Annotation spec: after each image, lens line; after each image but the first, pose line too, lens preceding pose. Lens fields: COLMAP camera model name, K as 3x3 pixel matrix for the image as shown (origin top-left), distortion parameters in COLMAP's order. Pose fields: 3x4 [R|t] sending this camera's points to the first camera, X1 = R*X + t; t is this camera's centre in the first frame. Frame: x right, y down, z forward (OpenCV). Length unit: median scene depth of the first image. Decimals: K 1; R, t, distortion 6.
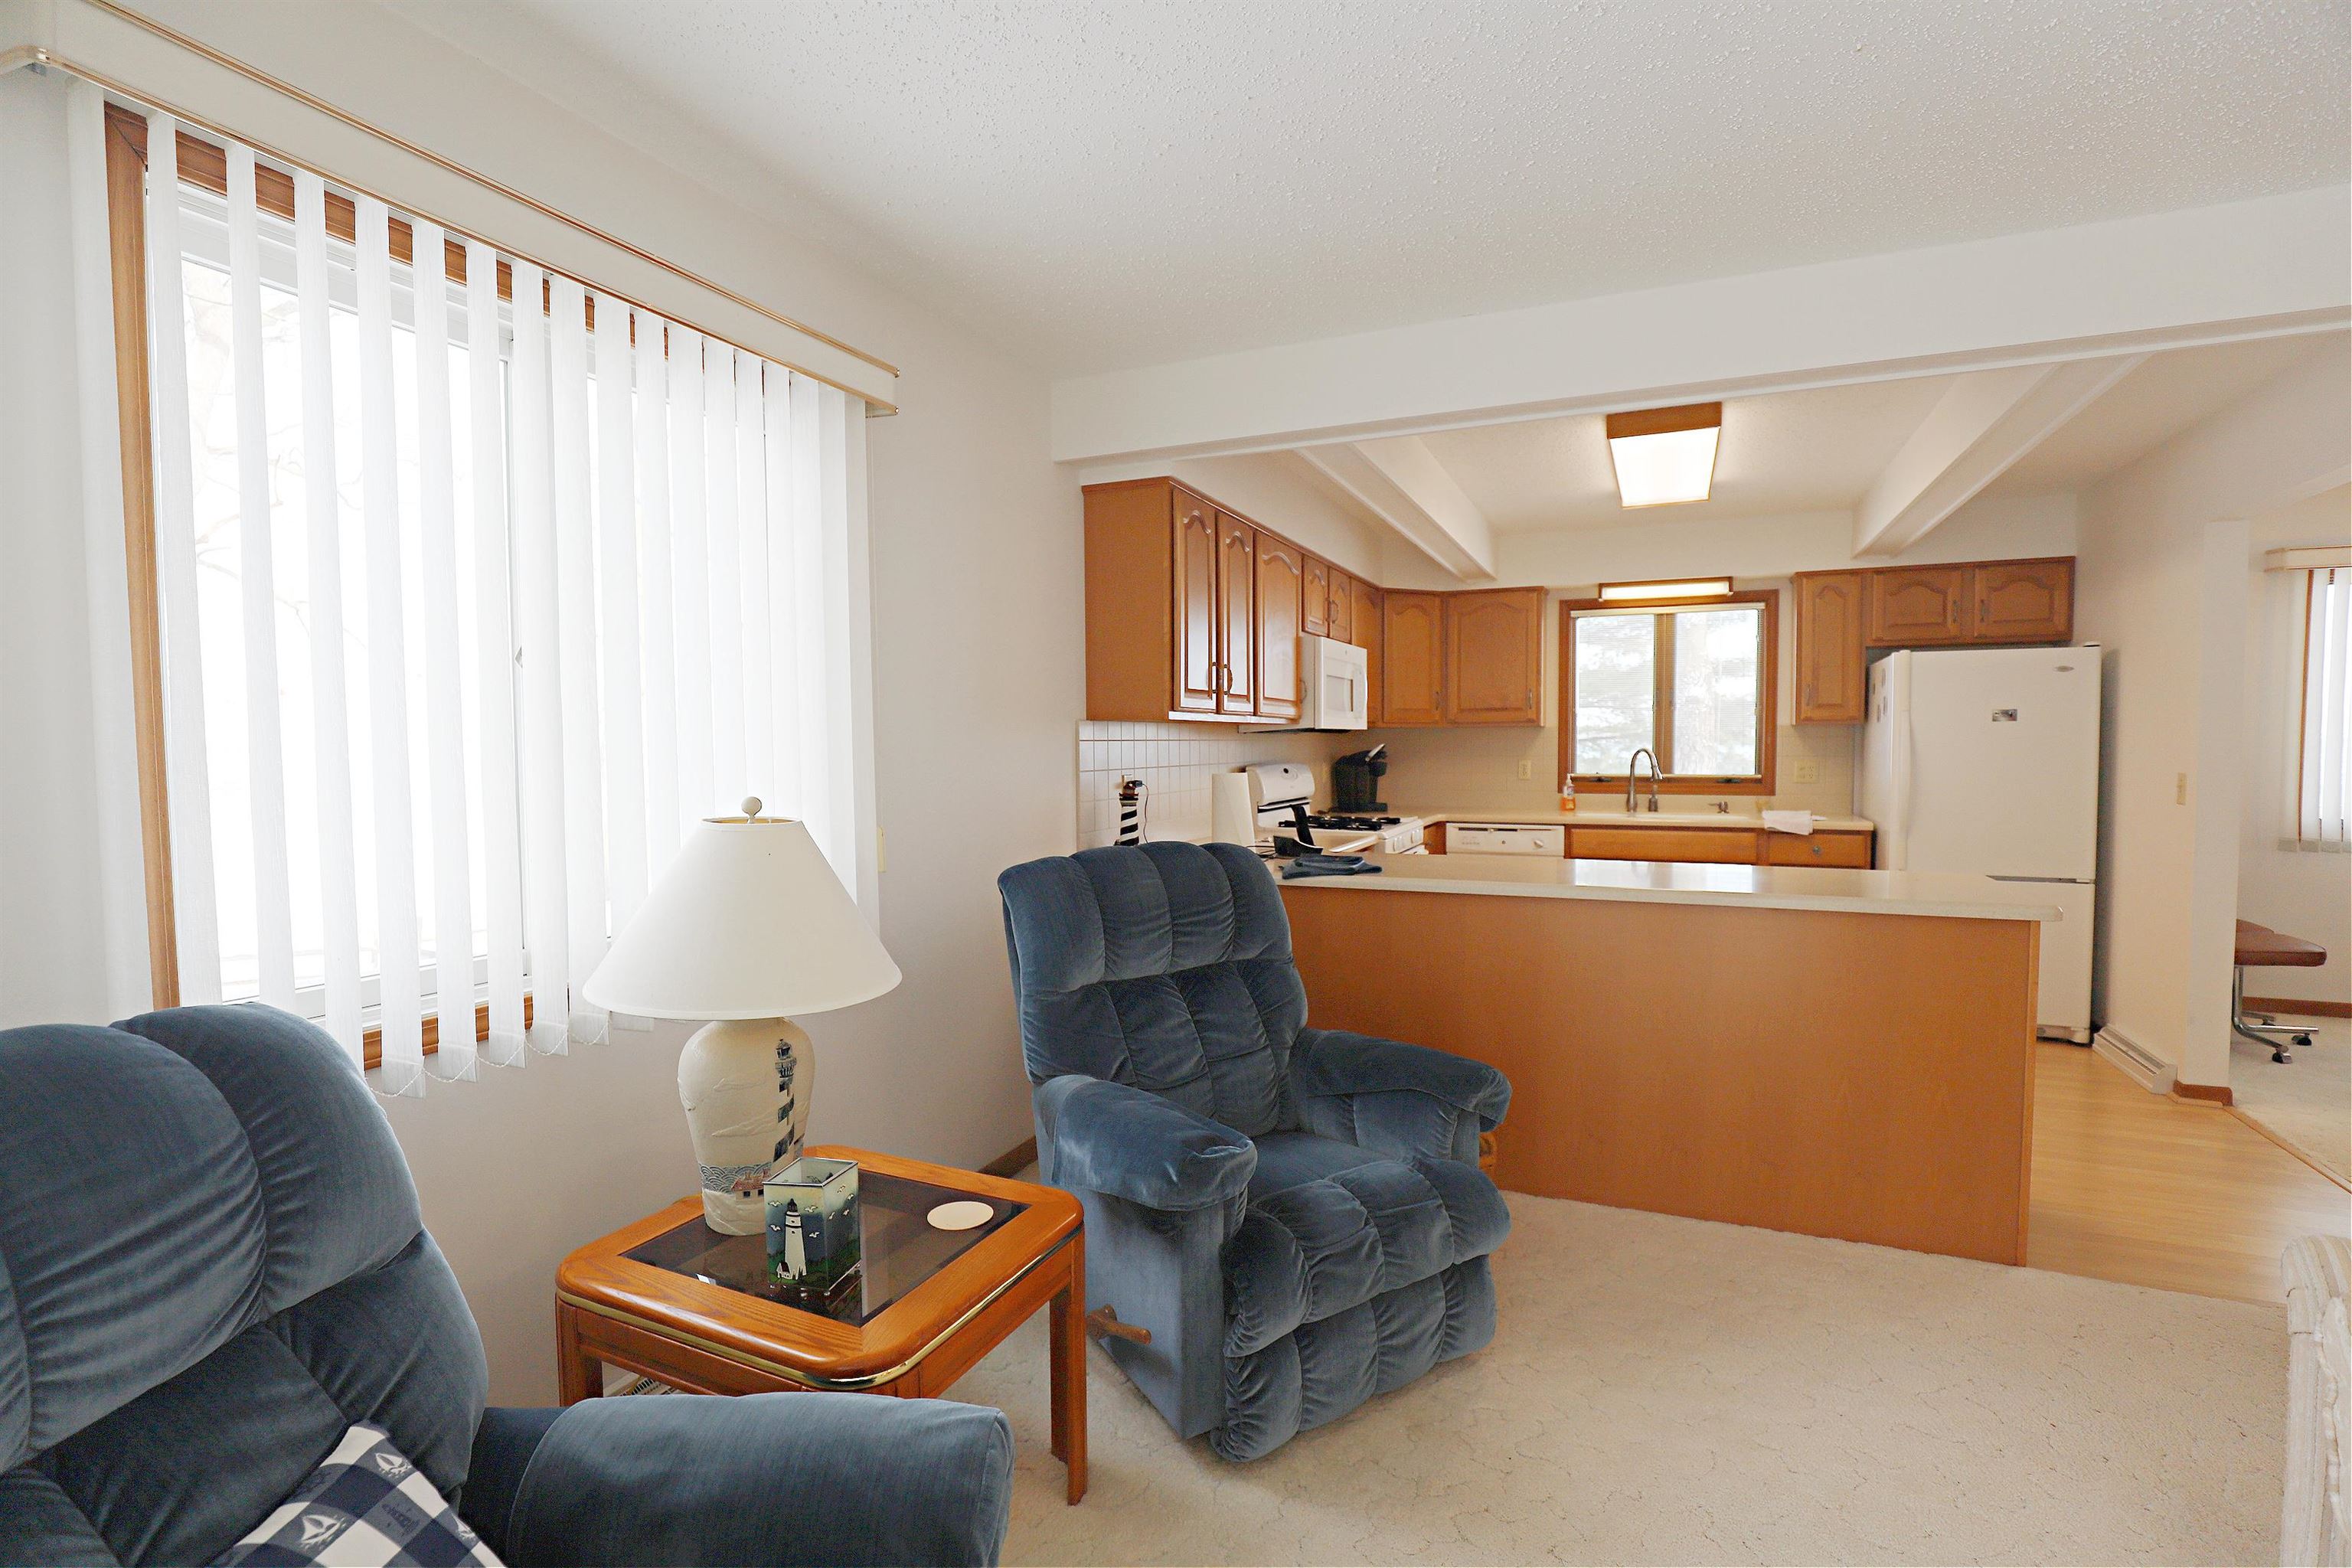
lens RADIAL K [[1081.0, 0, 1173.6], [0, 1081.0, 788.3], [0, 0, 1]] dist [-0.037040, 0.008139]
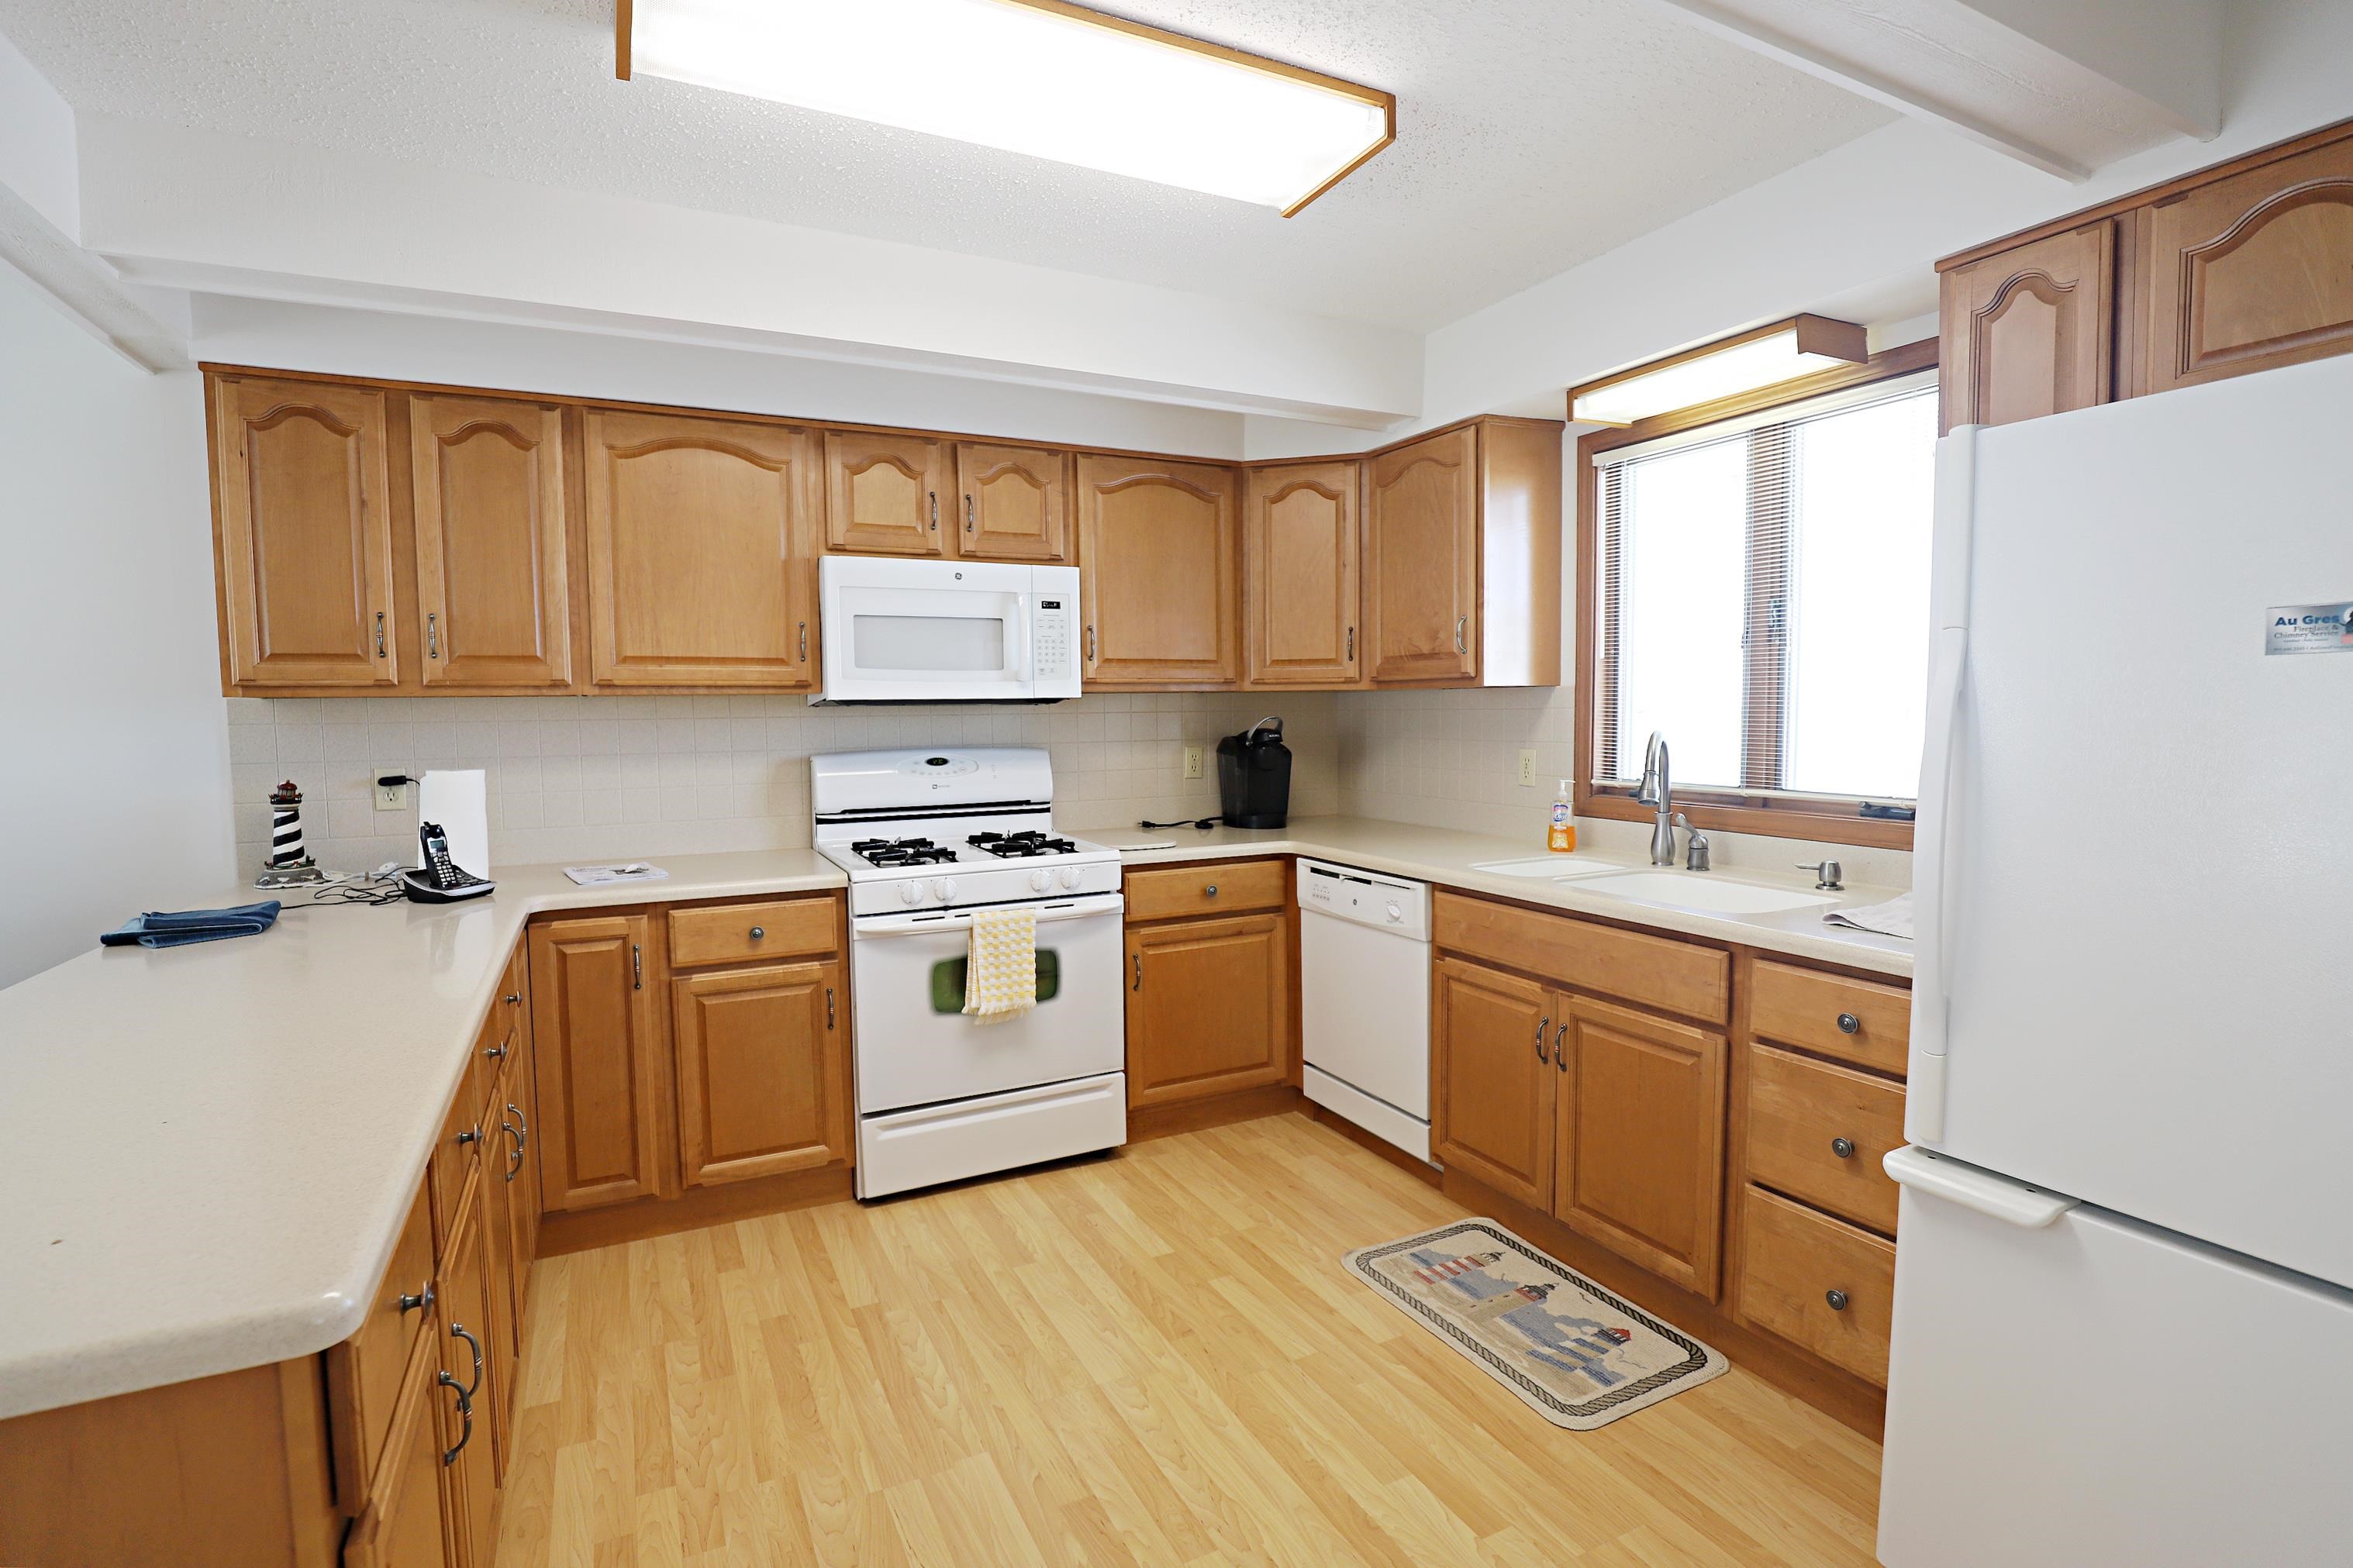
lens RADIAL K [[1110.9, 0, 1168.8], [0, 1110.9, 785.0], [0, 0, 1]] dist [-0.025427, 0.000130]
pose [[0.778663, 0.041502, -0.626068, 0.581411], [-0.022312, 0.999010, 0.038474, -0.028587], [0.627045, -0.015990, 0.778819, 0.504562]]
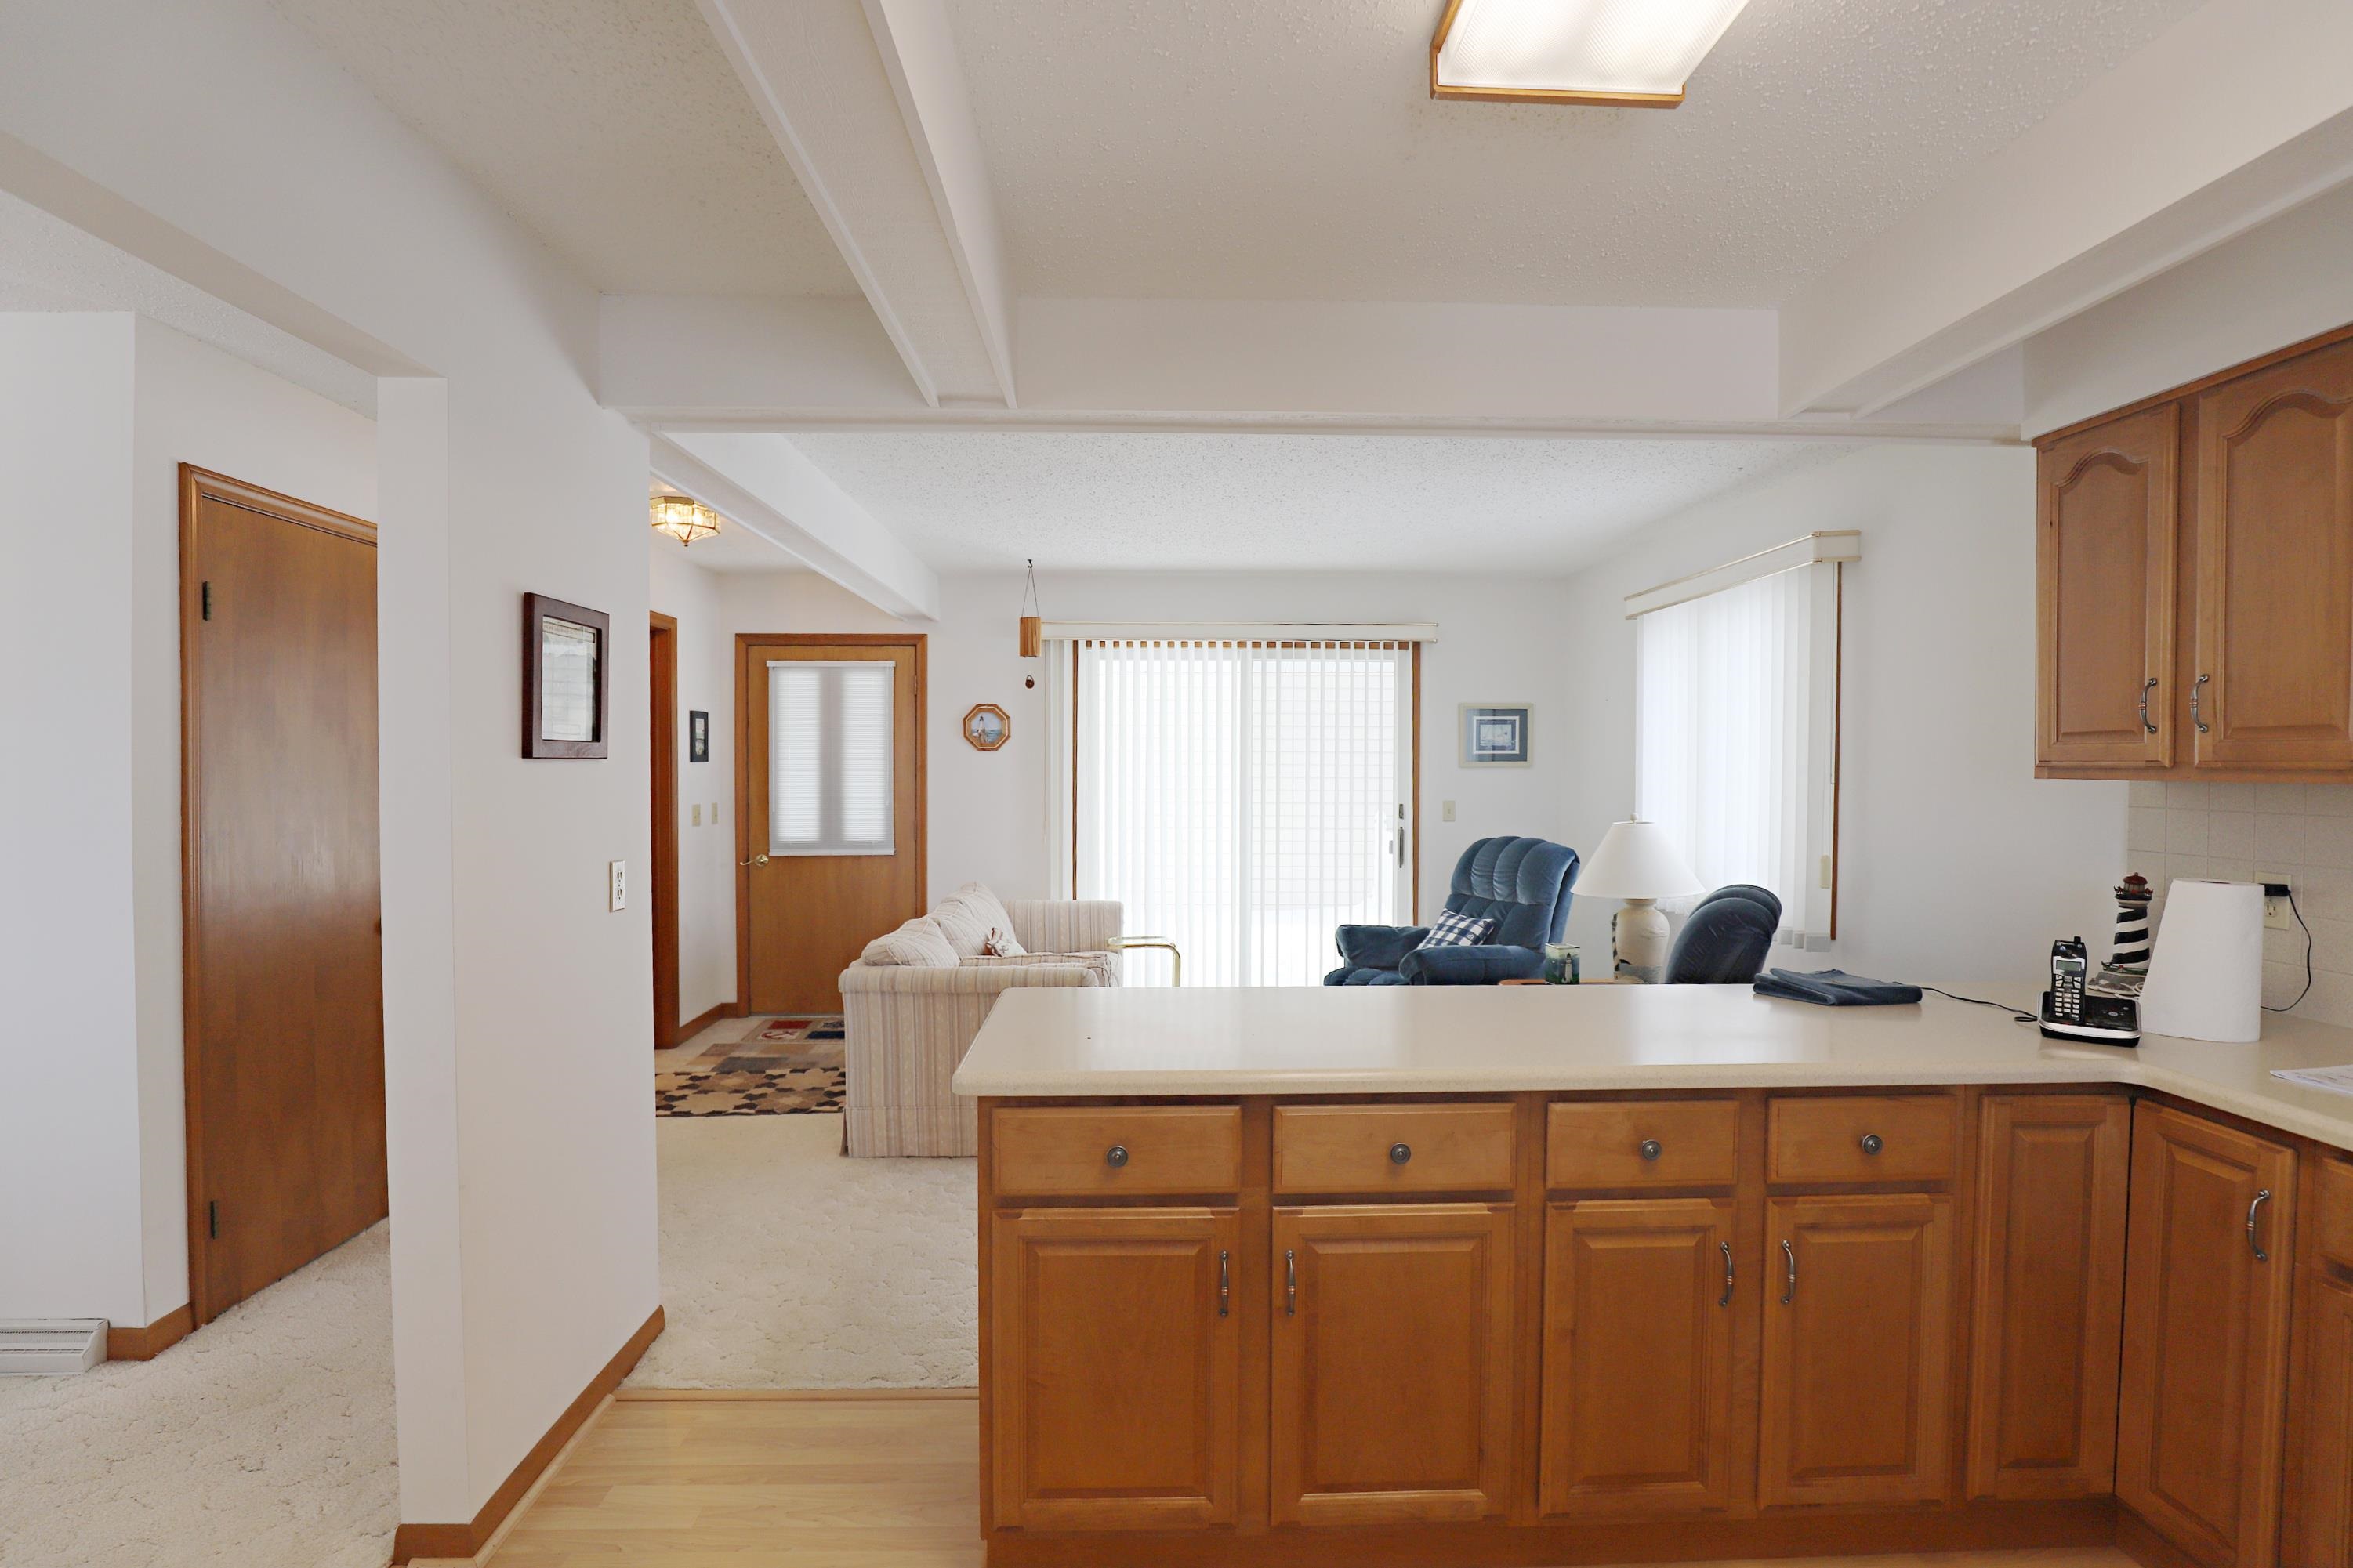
lens RADIAL K [[1123.0, 0, 1172.1], [0, 1123.0, 793.0], [0, 0, 1]] dist [-0.030143, 0.001112]
pose [[-0.895478, 0.016801, -0.444788, 0.498647], [-0.014698, 0.997626, 0.067275, -0.057577], [0.444862, 0.066781, -0.893106, 0.850324]]
